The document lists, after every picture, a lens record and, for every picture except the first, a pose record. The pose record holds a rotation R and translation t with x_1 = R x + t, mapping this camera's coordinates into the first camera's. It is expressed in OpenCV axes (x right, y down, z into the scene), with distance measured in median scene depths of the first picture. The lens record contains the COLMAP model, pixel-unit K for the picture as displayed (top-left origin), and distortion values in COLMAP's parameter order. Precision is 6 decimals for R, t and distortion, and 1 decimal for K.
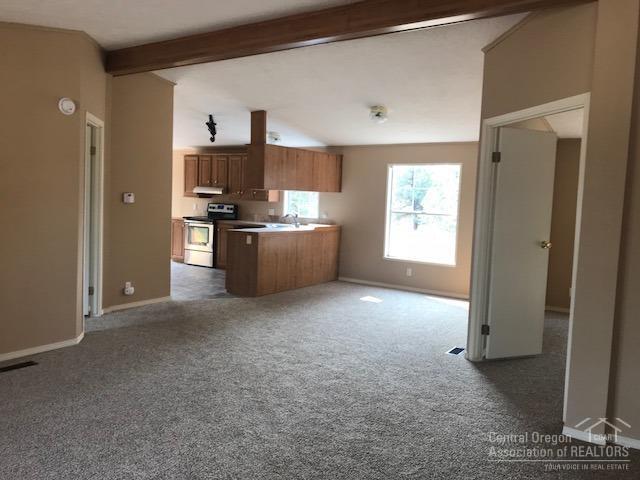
lens RADIAL K [[528.0, 0, 325.8], [0, 528.0, 242.2], [0, 0, 1]] dist [0.013912, -0.015354]
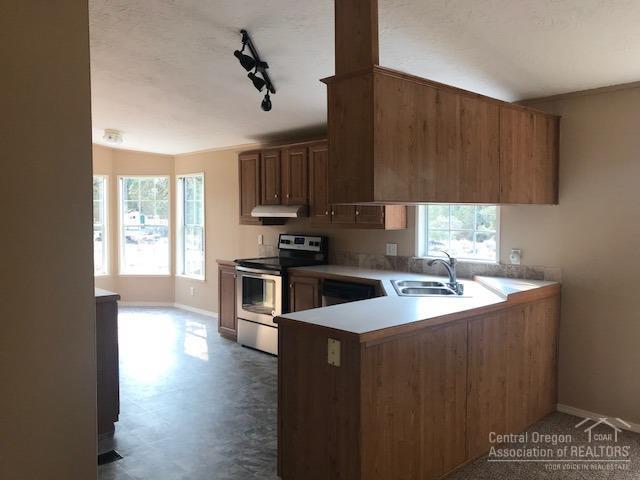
lens RADIAL K [[528.0, 0, 317.7], [0, 528.0, 244.9], [0, 0, 1]] dist [0.013912, -0.015354]
pose [[0.973417, -0.025662, -0.227597, -0.056872], [0.018747, 0.999296, -0.032494, -0.046460], [0.228270, 0.027364, 0.973213, 0.493150]]
